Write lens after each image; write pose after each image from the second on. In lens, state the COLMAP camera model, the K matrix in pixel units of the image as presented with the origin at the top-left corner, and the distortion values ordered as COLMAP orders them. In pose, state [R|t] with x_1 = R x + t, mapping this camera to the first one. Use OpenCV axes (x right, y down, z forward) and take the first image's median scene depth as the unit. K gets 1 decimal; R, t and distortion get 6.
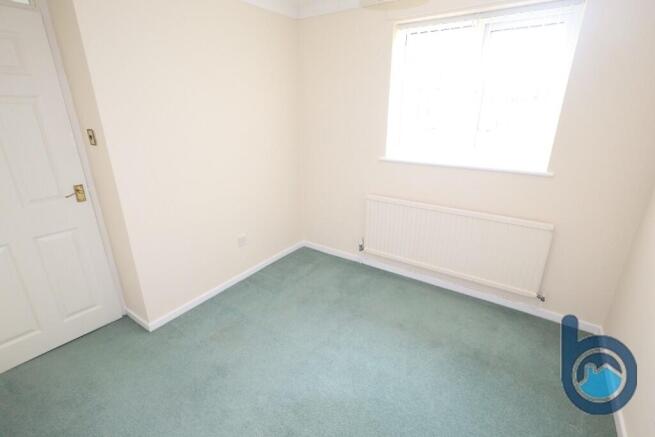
lens RADIAL K [[322.4, 0, 327.5], [0, 322.4, 218.5], [0, 0, 1]] dist [0.020589, -0.000863]
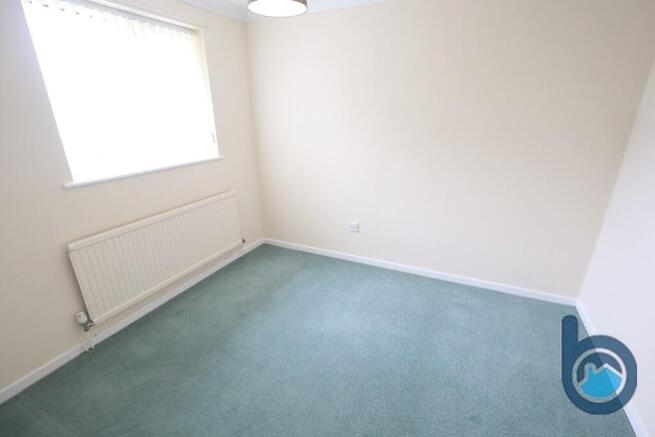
lens RADIAL K [[301.1, 0, 329.0], [0, 301.1, 222.2], [0, 0, 1]] dist [0.000281, 0.000935]
pose [[-0.173905, -0.330486, 0.927651, -0.581985], [0.339330, 0.864203, 0.371495, -0.182925], [-0.924452, 0.379385, -0.038146, 0.603928]]
